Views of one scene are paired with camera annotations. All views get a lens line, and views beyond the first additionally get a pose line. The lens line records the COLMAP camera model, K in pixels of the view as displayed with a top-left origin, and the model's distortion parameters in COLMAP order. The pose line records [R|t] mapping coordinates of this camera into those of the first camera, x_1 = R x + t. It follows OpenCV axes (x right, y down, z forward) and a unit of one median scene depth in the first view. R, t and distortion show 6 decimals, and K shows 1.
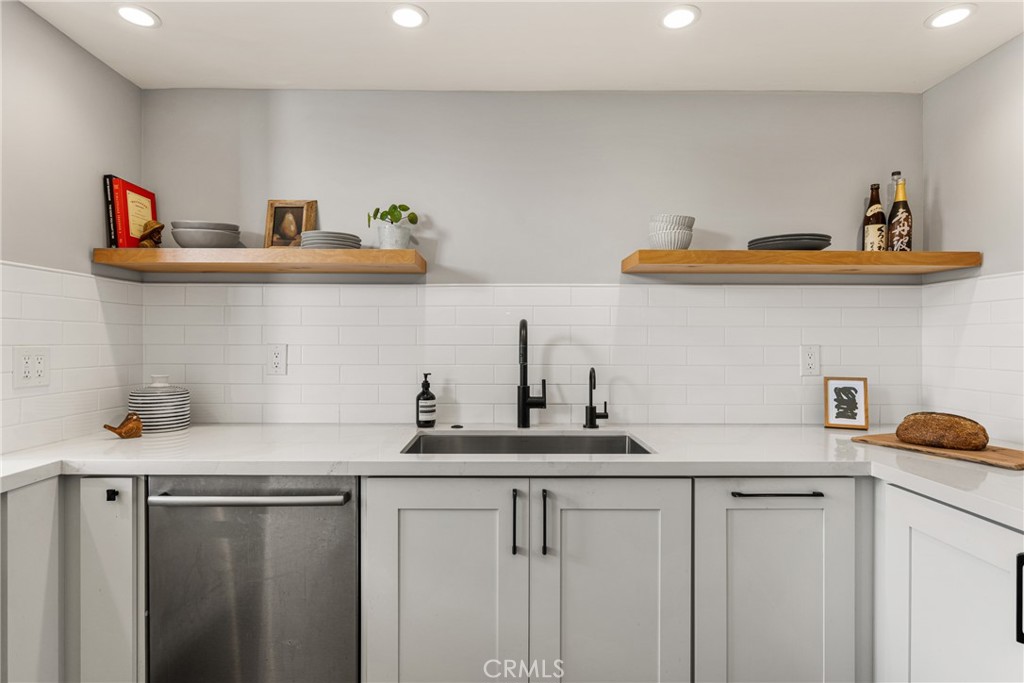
lens RADIAL K [[546.9, 0, 510.5], [0, 546.9, 341.9], [0, 0, 1]] dist [-0.002659, 0.000077]
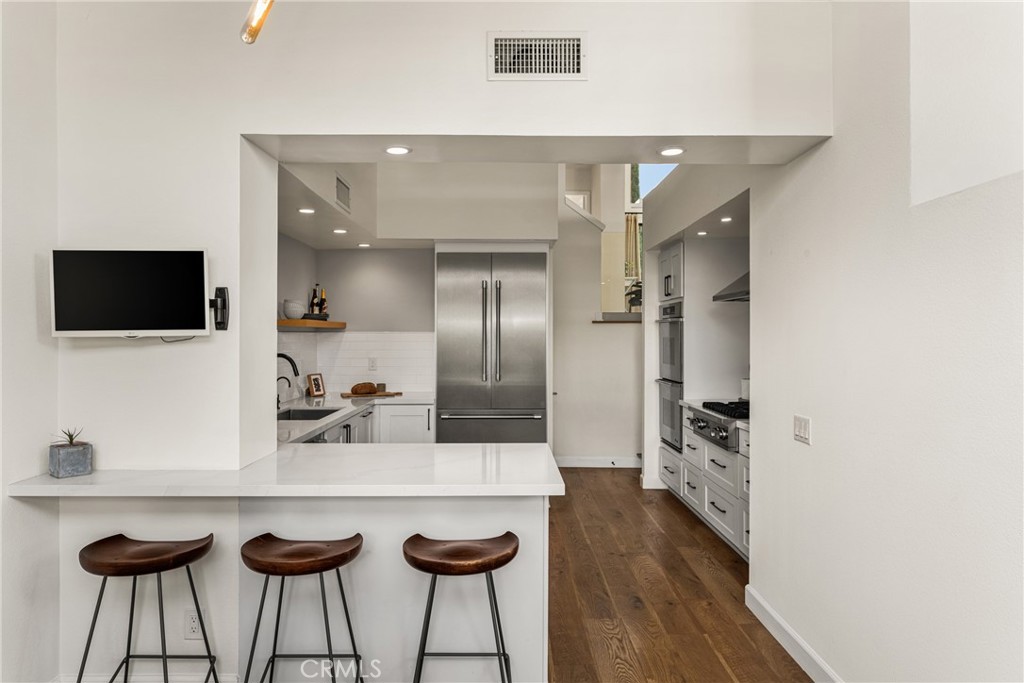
lens RADIAL K [[658.8, 0, 513.3], [0, 658.8, 327.0], [0, 0, 1]] dist [0.002222, -0.002805]
pose [[-0.005818, 0.009396, 0.999939, -2.147124], [0.006933, 0.999932, -0.009355, -0.100007], [-0.999959, 0.006878, -0.005883, 0.188725]]
